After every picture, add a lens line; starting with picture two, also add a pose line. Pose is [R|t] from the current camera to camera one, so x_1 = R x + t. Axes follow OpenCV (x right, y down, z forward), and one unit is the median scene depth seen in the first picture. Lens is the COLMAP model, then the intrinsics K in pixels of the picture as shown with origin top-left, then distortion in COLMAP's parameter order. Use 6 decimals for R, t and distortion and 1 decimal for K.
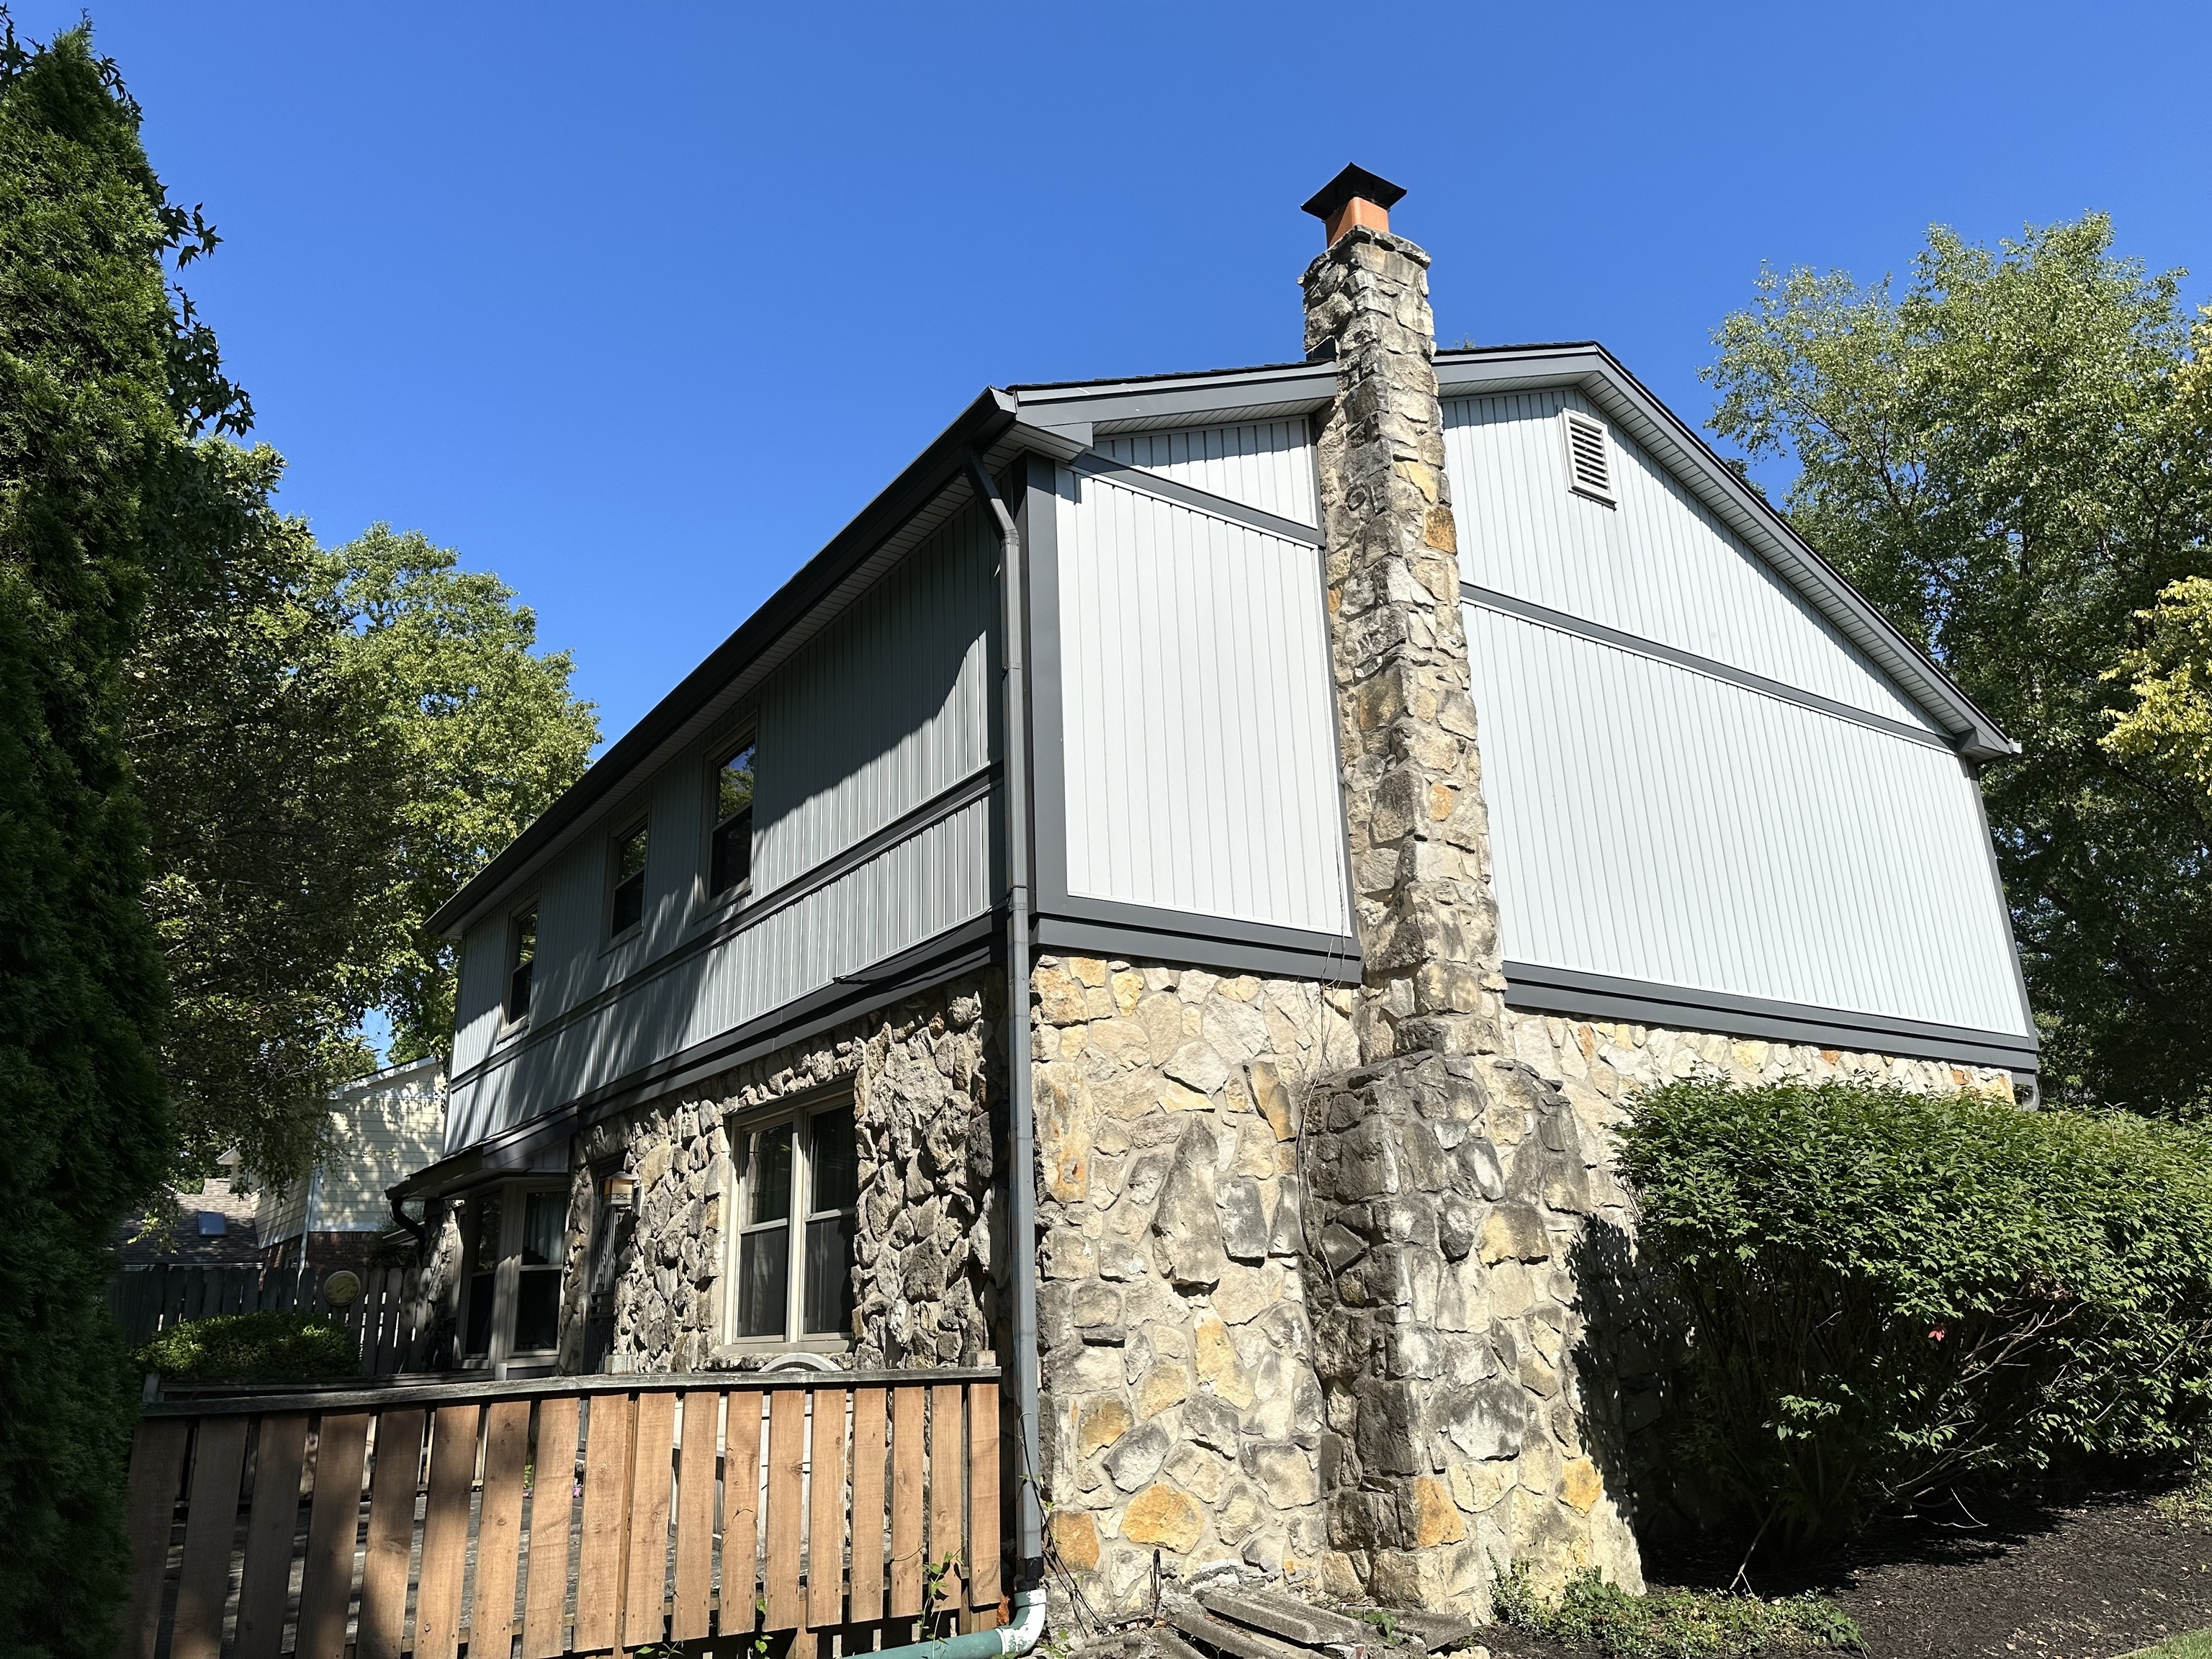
lens RADIAL K [[1555.0, 0, 1106.0], [0, 1555.0, 829.5], [0, 0, 1]] dist [-0.002404, -0.001714]
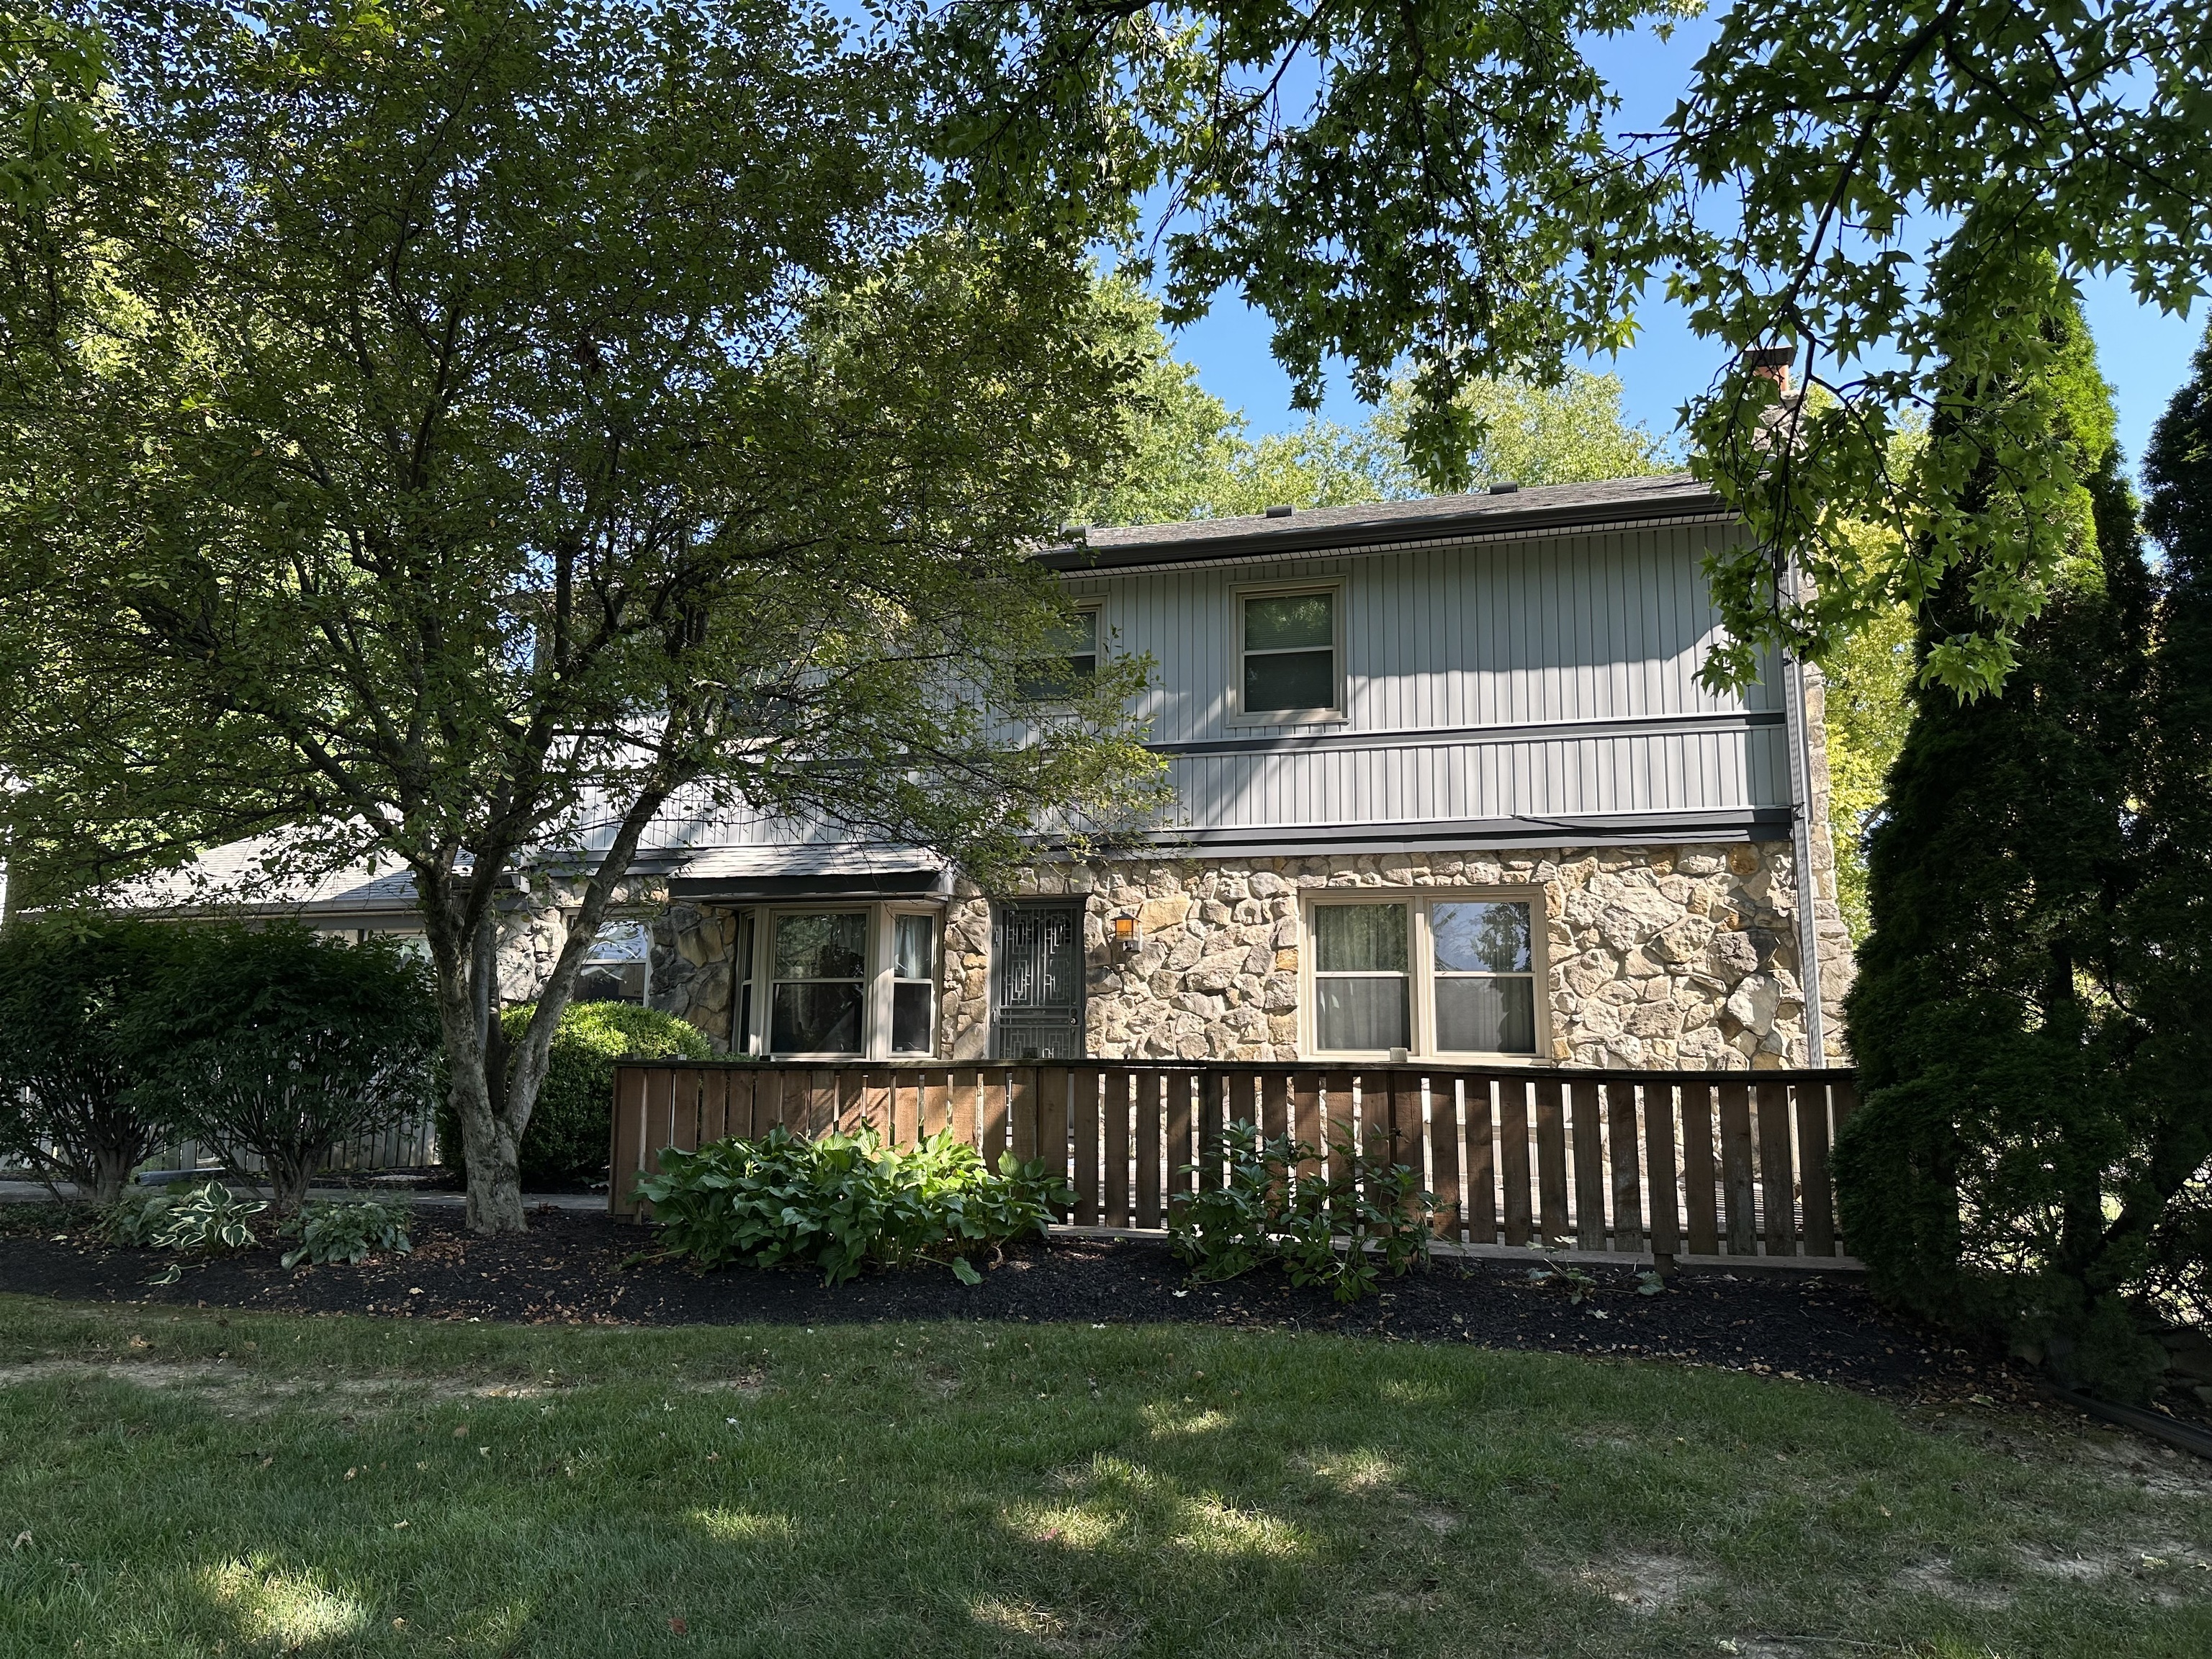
lens RADIAL K [[1555.0, 0, 1106.0], [0, 1555.0, 829.5], [0, 0, 1]] dist [-0.002404, -0.001714]
pose [[0.791941, 0.140363, 0.594246, -1.493955], [-0.226295, 0.971384, 0.072135, 0.102687], [-0.567116, -0.191602, 0.801042, 0.078450]]
